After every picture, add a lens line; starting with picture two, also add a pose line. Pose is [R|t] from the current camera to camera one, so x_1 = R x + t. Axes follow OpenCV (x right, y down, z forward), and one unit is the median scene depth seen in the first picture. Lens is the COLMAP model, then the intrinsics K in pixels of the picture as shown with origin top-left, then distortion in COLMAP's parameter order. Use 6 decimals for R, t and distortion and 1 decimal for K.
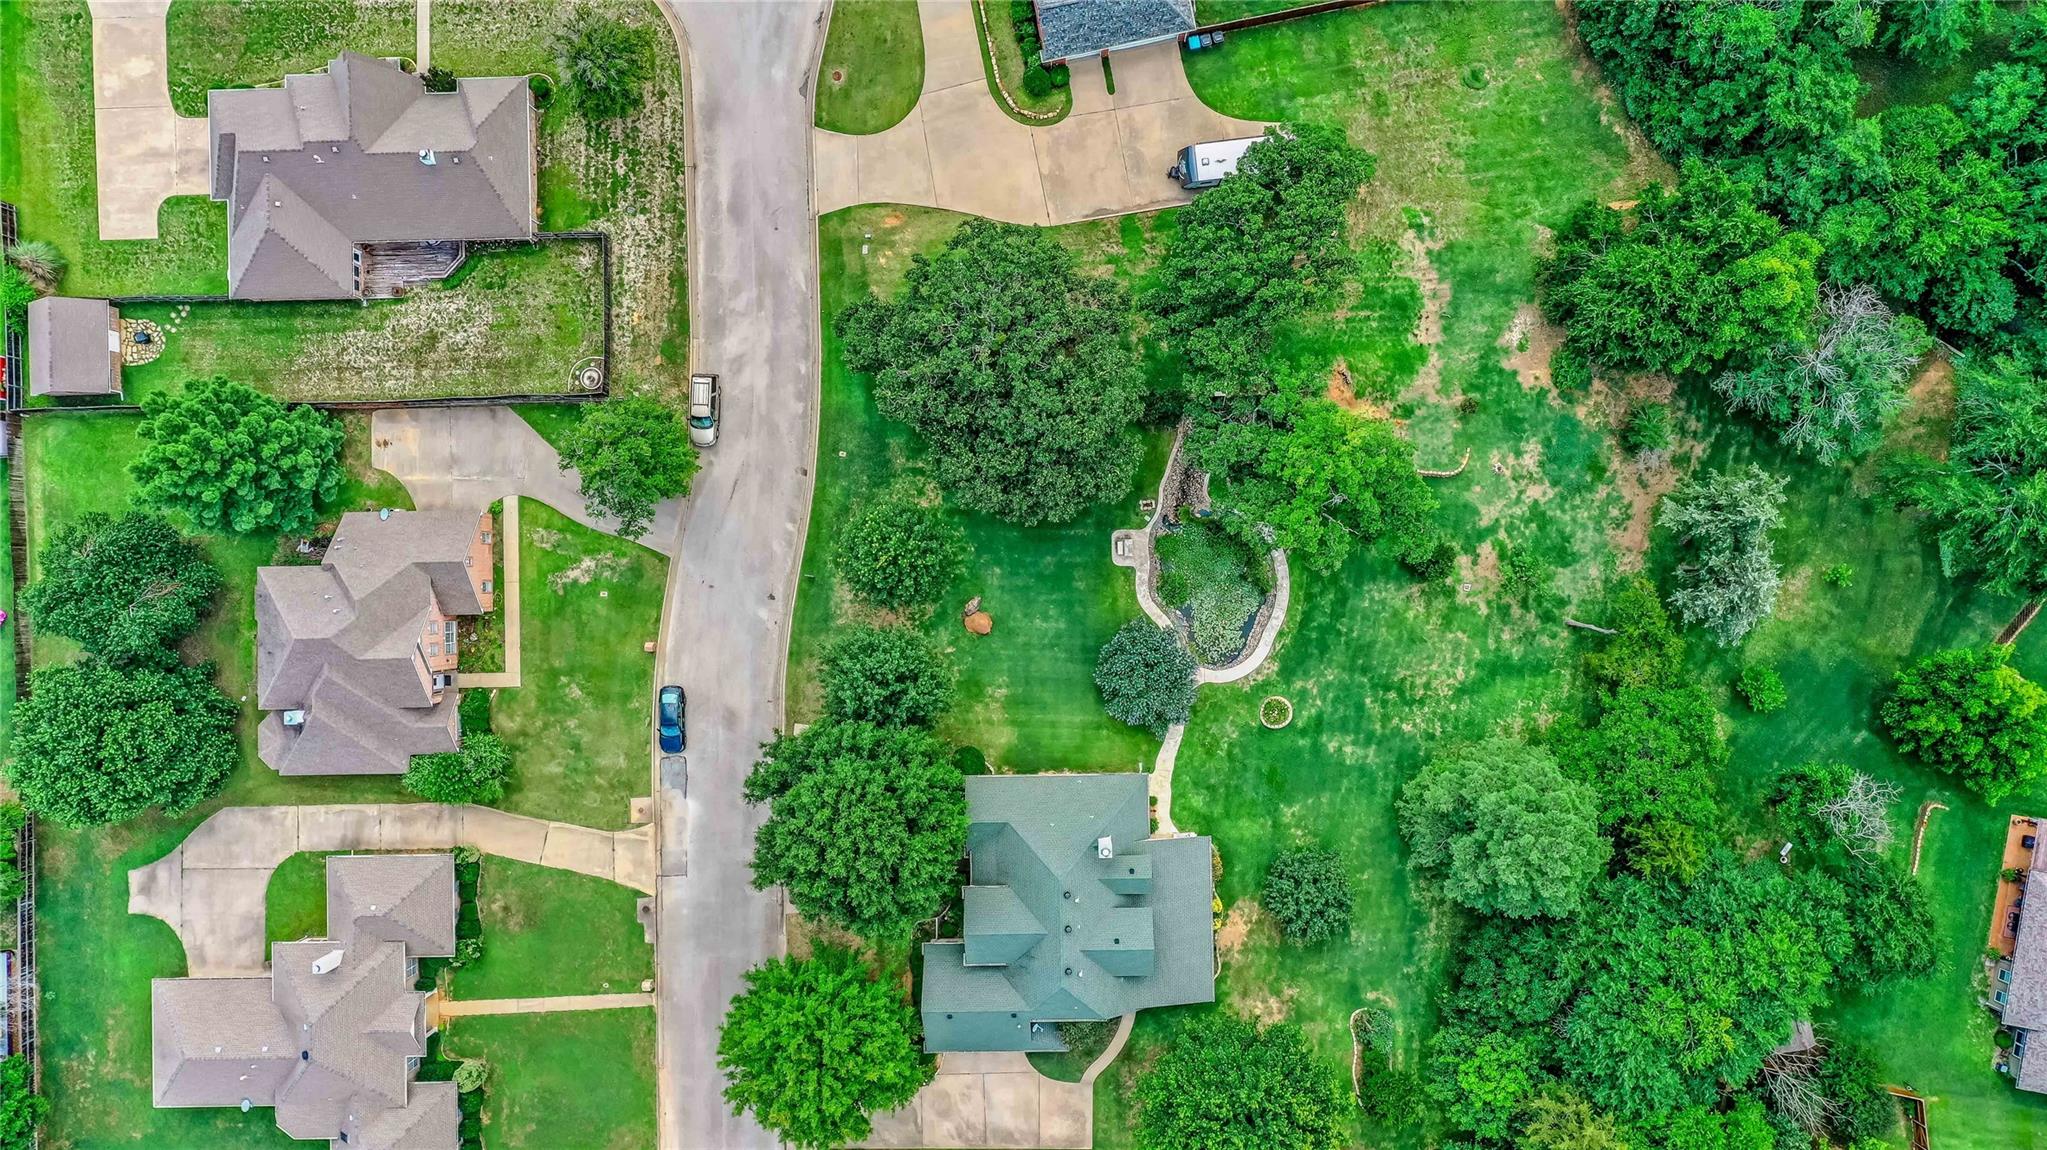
lens RADIAL K [[1675.1, 0, 1022.8], [0, 1675.1, 576.2], [0, 0, 1]] dist [-0.011630, -0.002711]
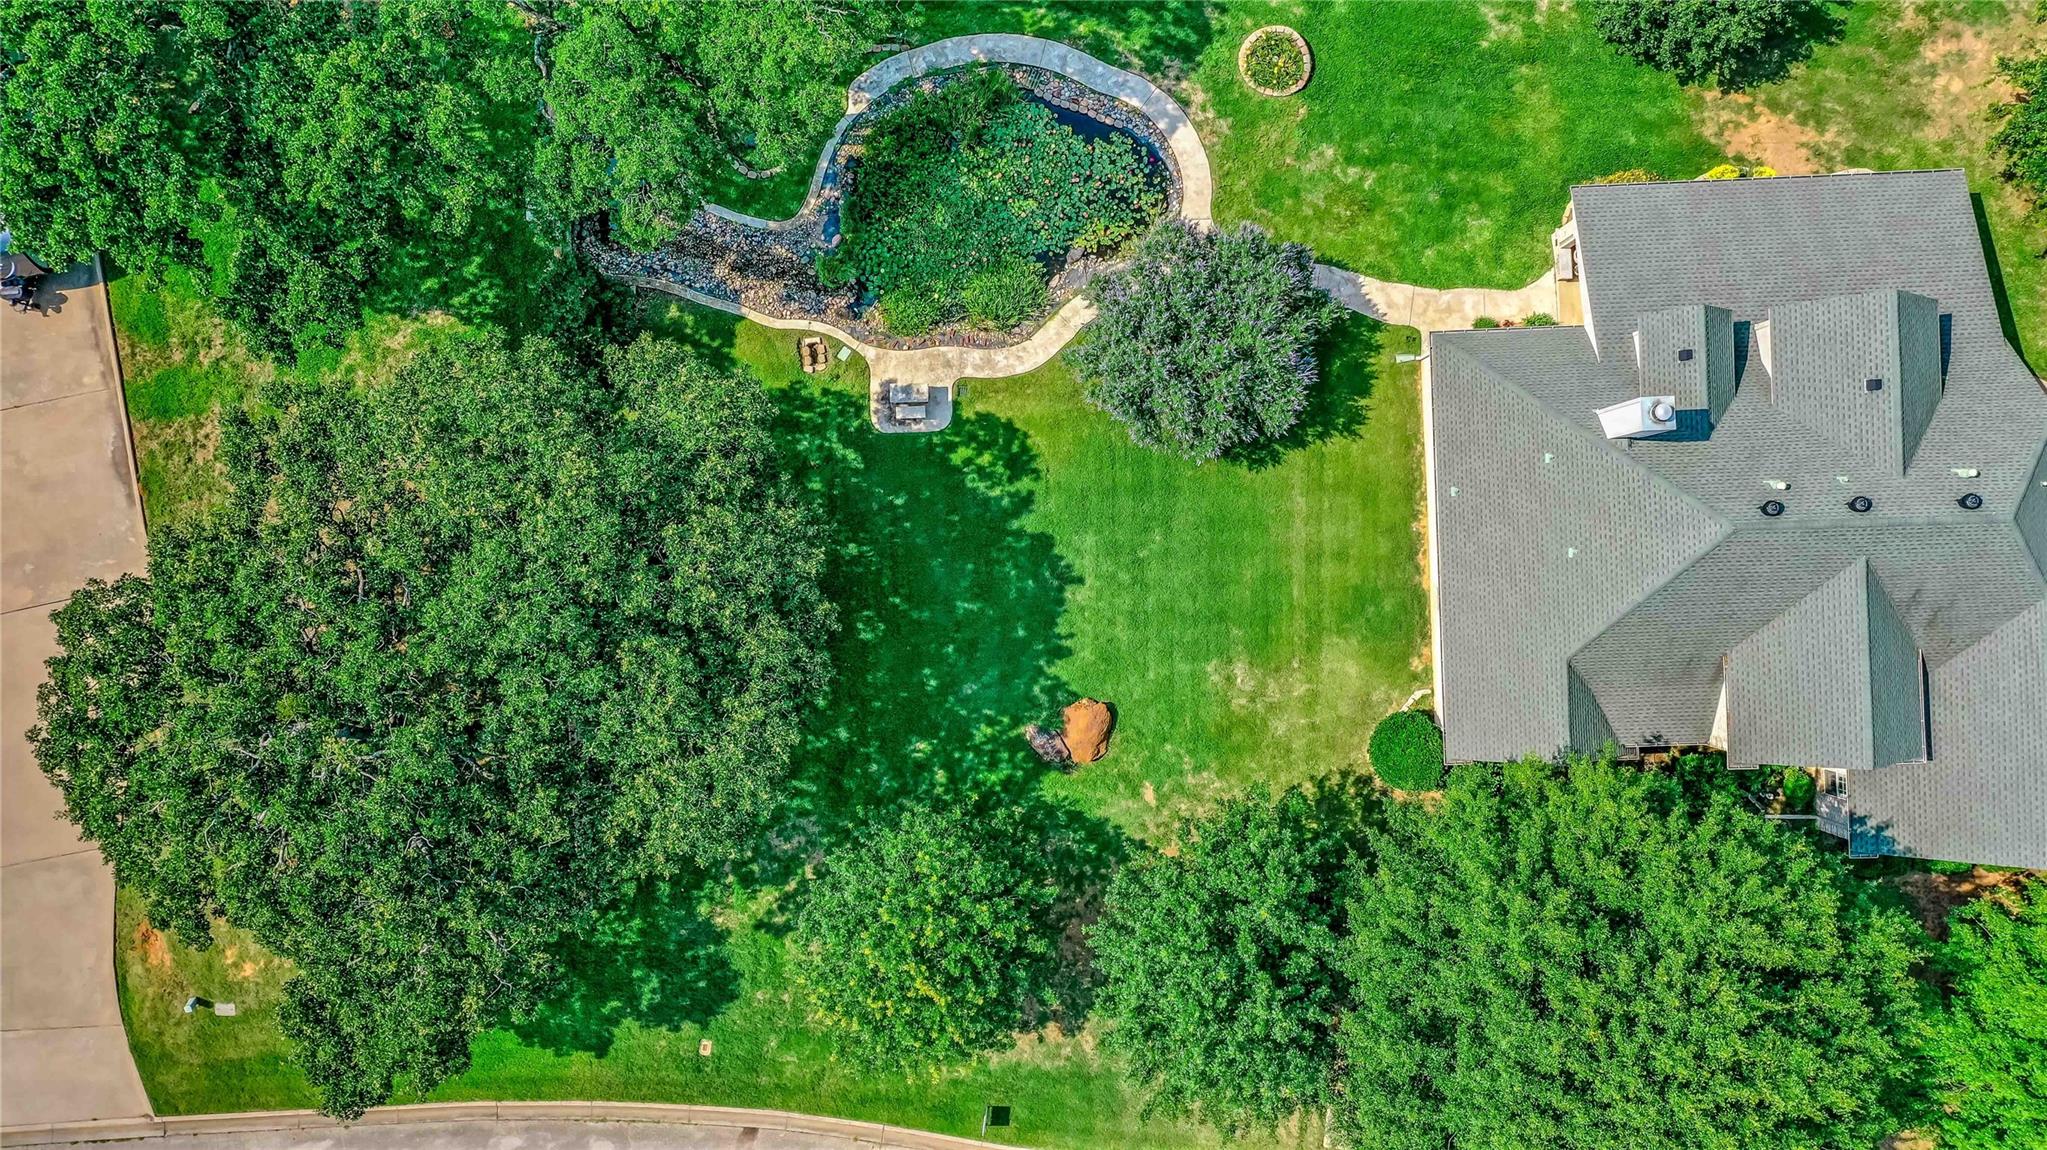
lens RADIAL K [[1675.1, 0, 1023.5], [0, 1675.1, 573.3], [0, 0, 1]] dist [-0.011630, -0.002711]
pose [[-0.015955, -0.999508, 0.027009, 0.003329], [0.999421, -0.016753, -0.029600, 0.025576], [0.030038, 0.026521, 0.999197, 0.569629]]
